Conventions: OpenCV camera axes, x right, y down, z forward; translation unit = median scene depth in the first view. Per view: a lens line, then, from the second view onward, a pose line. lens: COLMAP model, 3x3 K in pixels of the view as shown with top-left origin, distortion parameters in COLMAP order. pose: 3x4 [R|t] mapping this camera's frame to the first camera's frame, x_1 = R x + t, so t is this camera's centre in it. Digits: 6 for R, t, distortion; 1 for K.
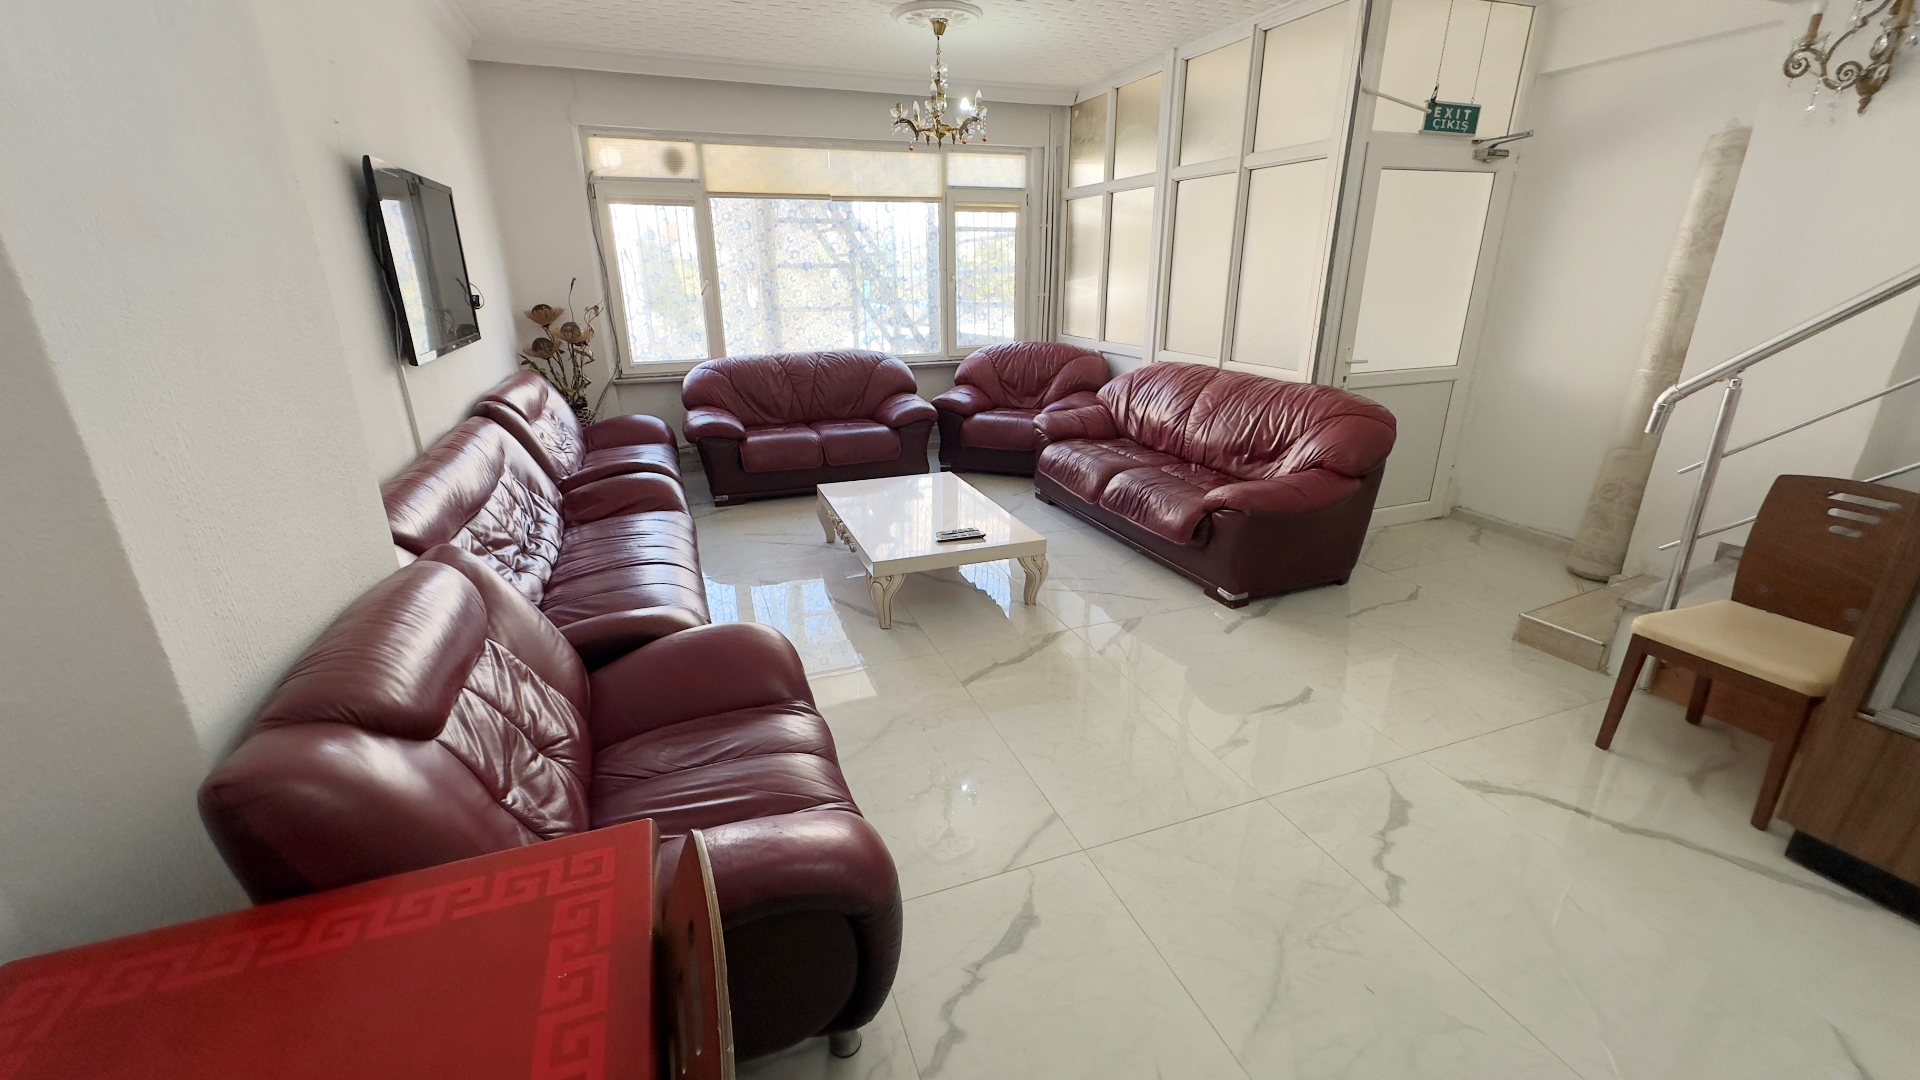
lens RADIAL K [[766.5, 0, 945.2], [0, 766.5, 544.7], [0, 0, 1]] dist [0.000532, 0.000976]
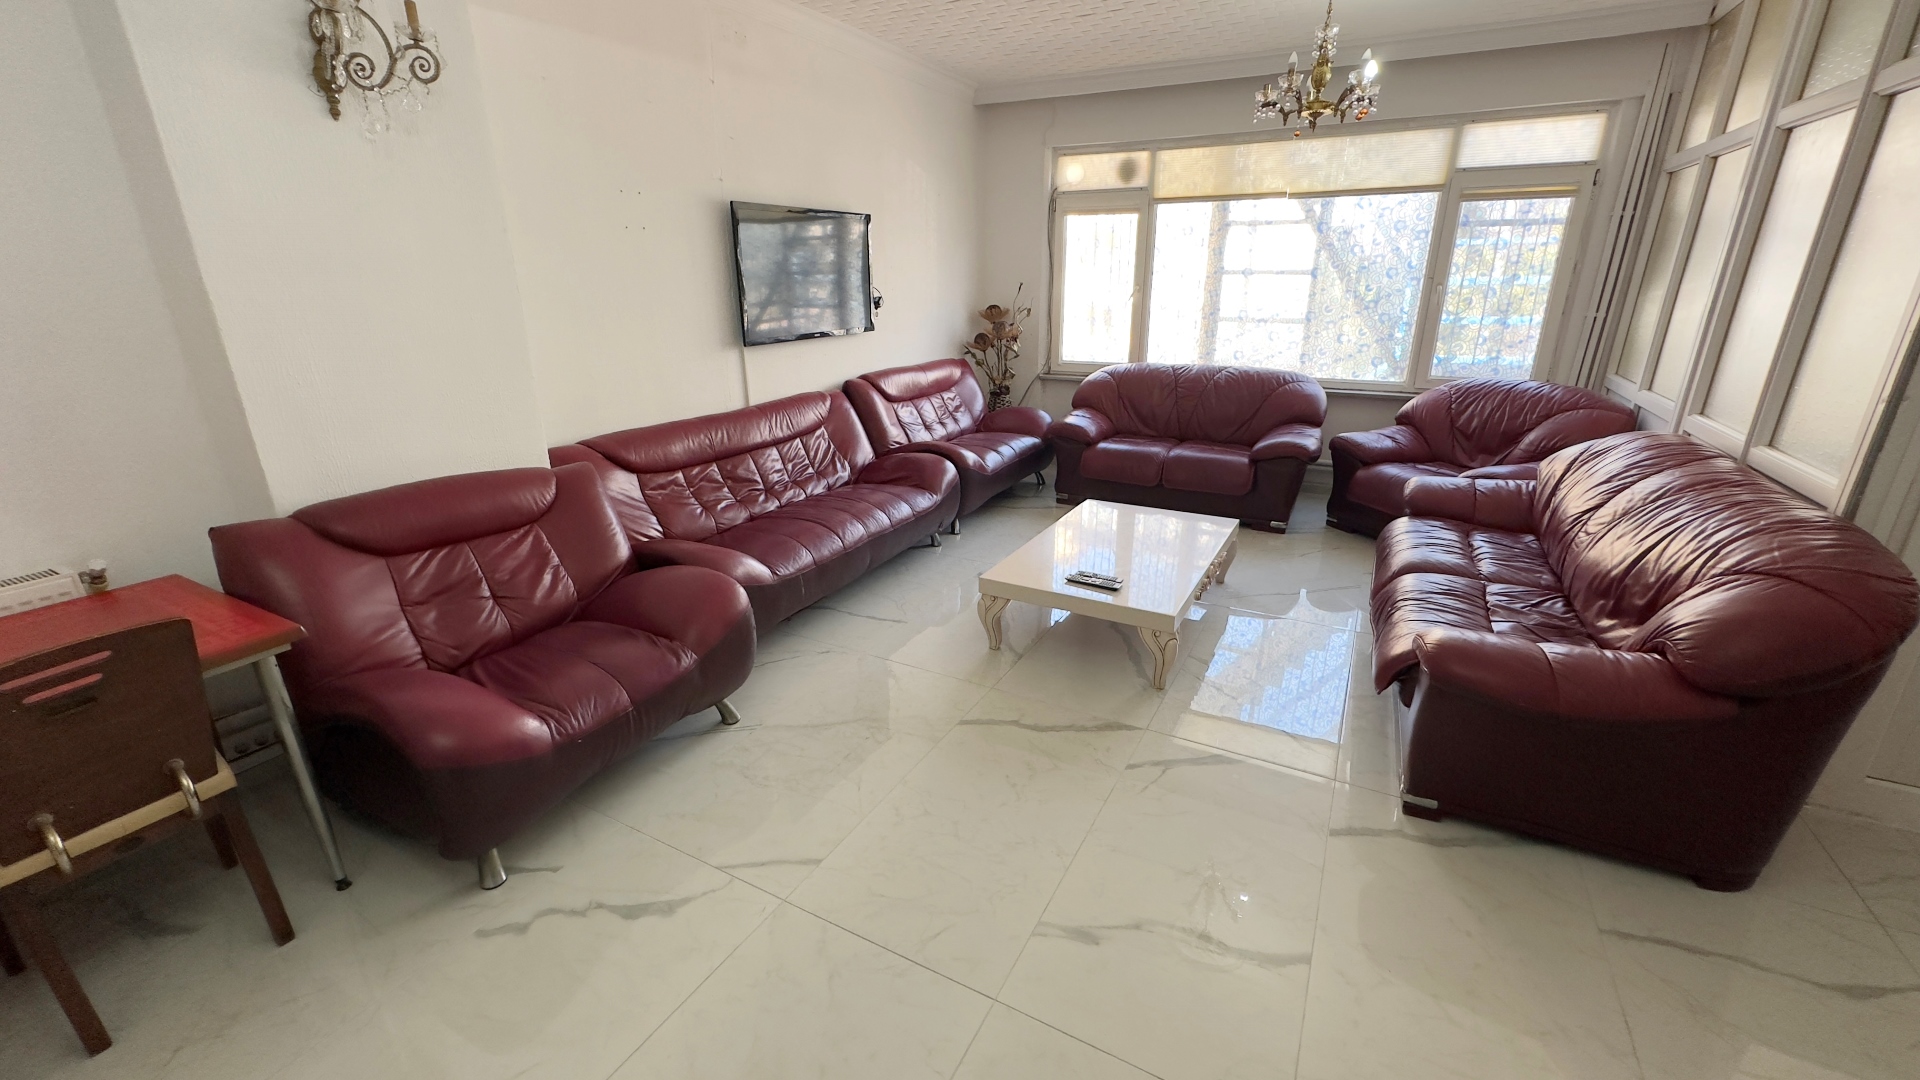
lens RADIAL K [[766.5, 0, 943.0], [0, 766.5, 534.4], [0, 0, 1]] dist [0.000532, 0.000976]
pose [[0.660316, 0.245630, -0.709682, 0.328264], [-0.256069, 0.962008, 0.094706, -0.064522], [0.705982, 0.119192, 0.698128, 0.163484]]
